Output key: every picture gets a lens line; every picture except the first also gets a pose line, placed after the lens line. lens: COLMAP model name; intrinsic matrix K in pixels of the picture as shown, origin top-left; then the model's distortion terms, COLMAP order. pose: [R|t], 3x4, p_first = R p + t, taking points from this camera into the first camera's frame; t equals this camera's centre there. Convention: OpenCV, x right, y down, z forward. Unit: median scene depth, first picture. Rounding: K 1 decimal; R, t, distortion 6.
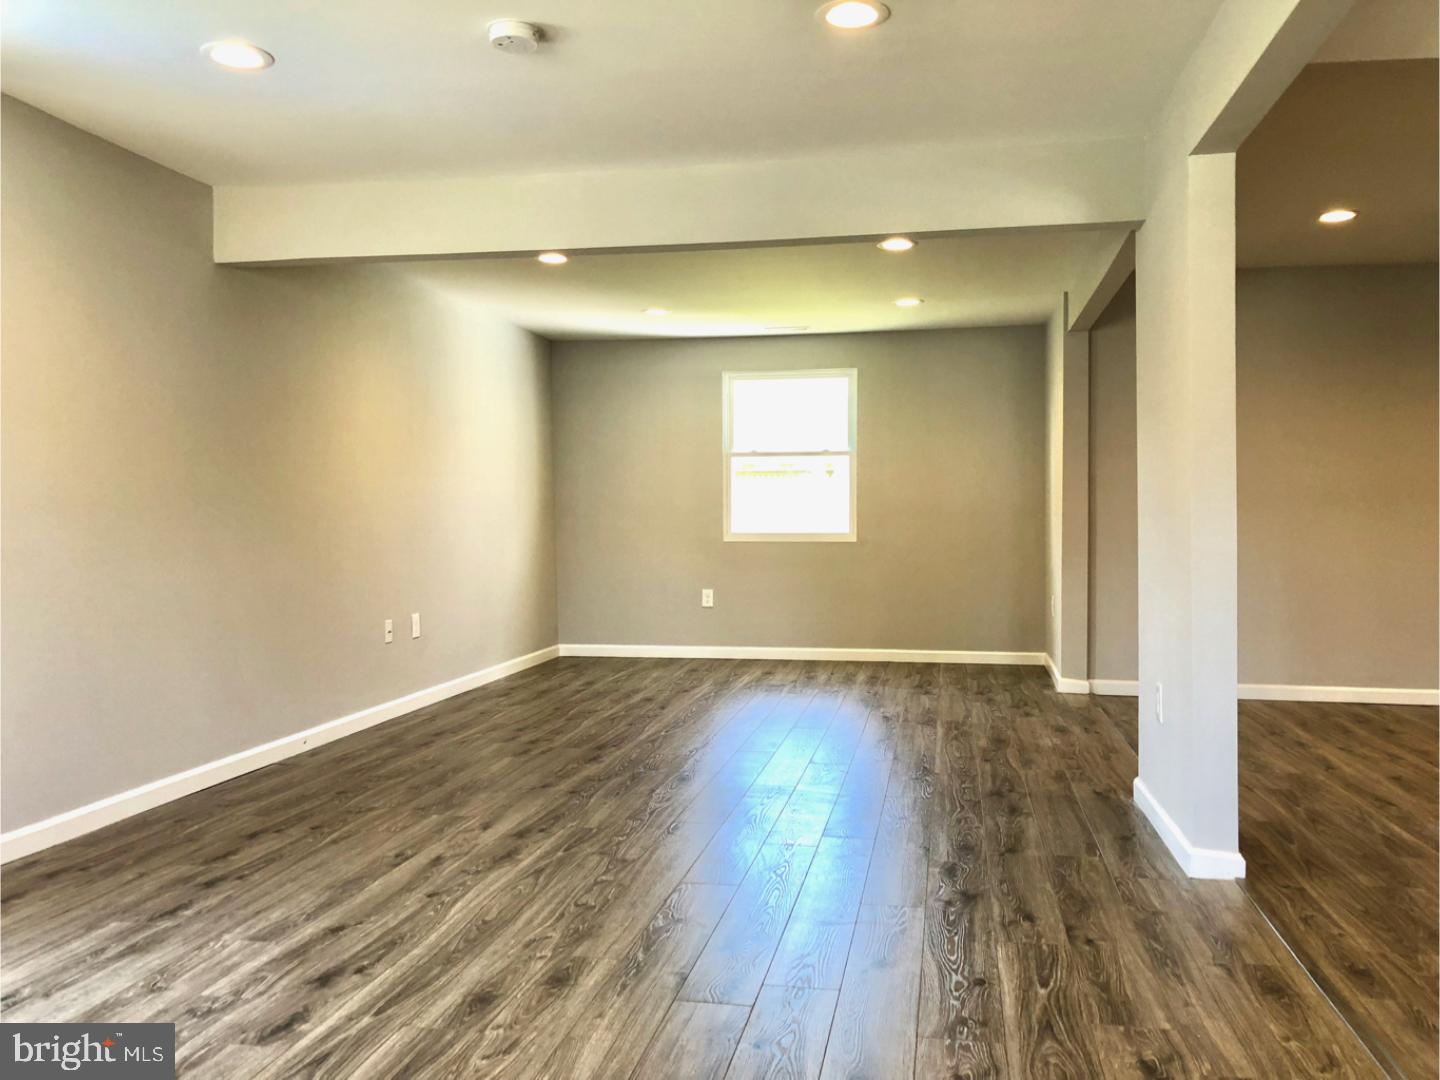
lens RADIAL K [[1203.8, 0, 718.1], [0, 1203.8, 536.0], [0, 0, 1]] dist [0.034485, -0.017767]
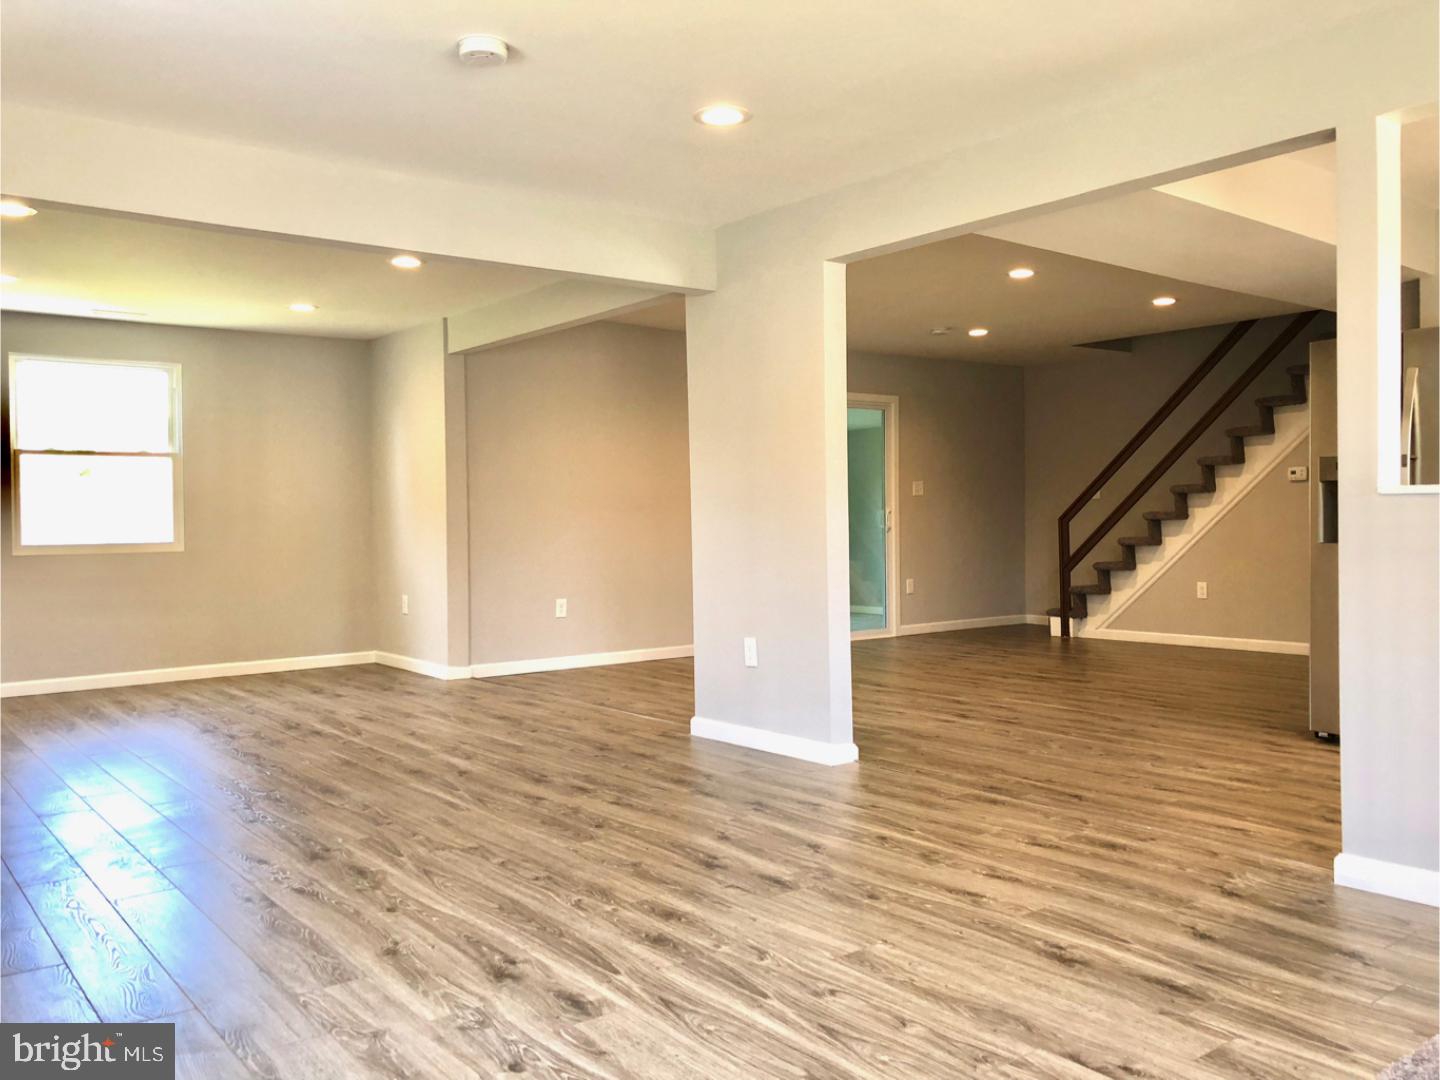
lens RADIAL K [[1203.8, 0, 731.2], [0, 1203.8, 537.2], [0, 0, 1]] dist [0.034485, -0.017767]
pose [[0.651465, -0.018788, 0.758446, -0.882297], [0.023375, 0.999716, 0.004686, 0.000950], [-0.758319, 0.014676, 0.651719, 0.178518]]
